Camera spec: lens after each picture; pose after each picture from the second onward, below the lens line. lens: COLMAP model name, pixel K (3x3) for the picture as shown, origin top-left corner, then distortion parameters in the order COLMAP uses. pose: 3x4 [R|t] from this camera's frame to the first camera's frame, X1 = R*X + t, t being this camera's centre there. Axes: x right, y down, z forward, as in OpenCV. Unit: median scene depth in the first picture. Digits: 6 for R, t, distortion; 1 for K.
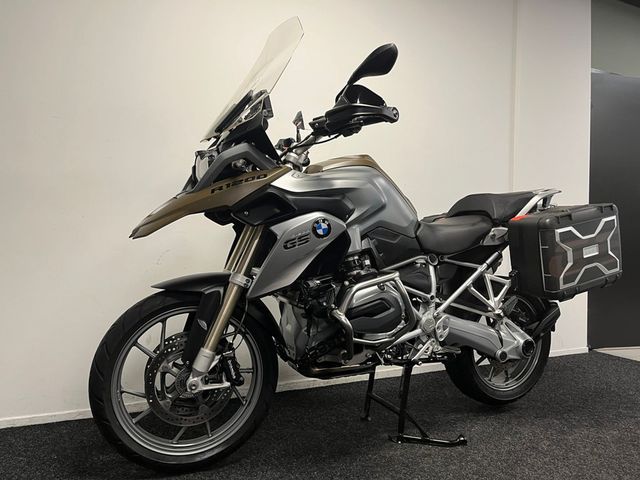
lens RADIAL K [[487.0, 0, 320.0], [0, 487.0, 240.0], [0, 0, 1]] dist [0.073950, -0.109700]
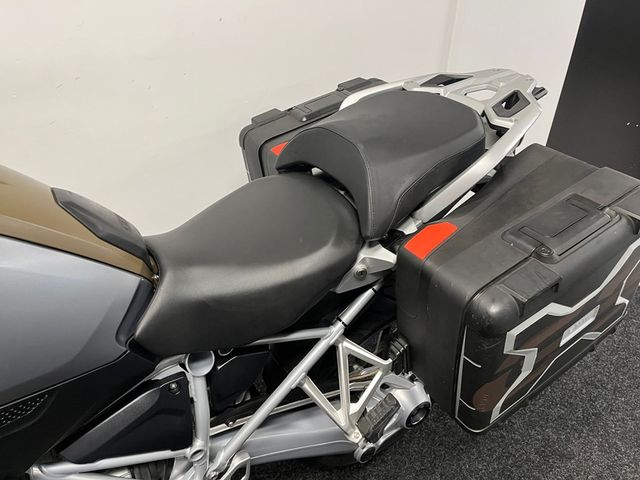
lens RADIAL K [[487.0, 0, 320.0], [0, 487.0, 240.0], [0, 0, 1]] dist [0.073950, -0.109700]
pose [[0.991588, -0.052908, 0.118126, 0.291179], [-0.016648, 0.852926, 0.521766, -0.256163], [-0.128358, -0.519344, 0.844871, 0.722332]]
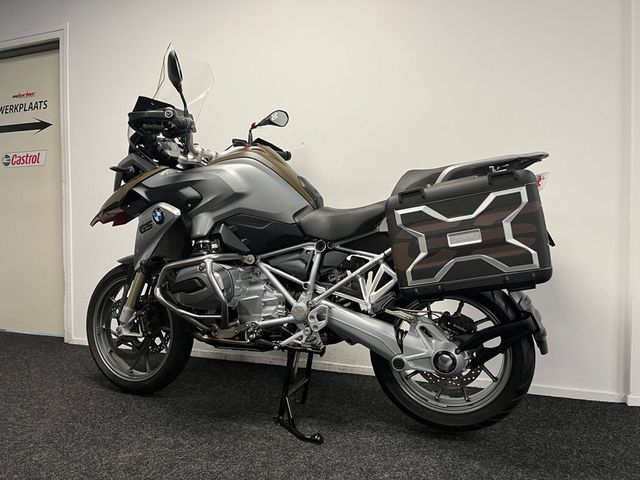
lens RADIAL K [[487.0, 0, 320.0], [0, 487.0, 240.0], [0, 0, 1]] dist [0.073950, -0.109700]
pose [[0.702188, 0.006149, -0.711965, 0.930570], [-0.004615, 0.999981, 0.004085, 0.023641], [0.711977, 0.000417, 0.702203, 0.337232]]
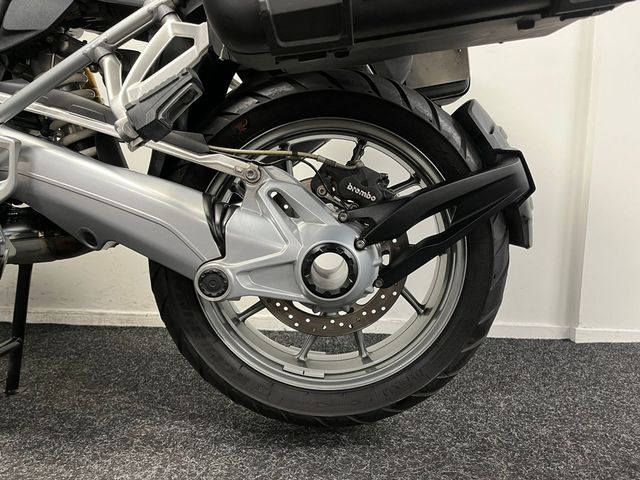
lens RADIAL K [[487.0, 0, 320.0], [0, 487.0, 240.0], [0, 0, 1]] dist [0.073950, -0.109700]
pose [[0.890902, 0.056719, -0.450641, 0.614570], [-0.020124, 0.996127, 0.085591, 0.191686], [0.453750, -0.067185, 0.888593, 0.800026]]
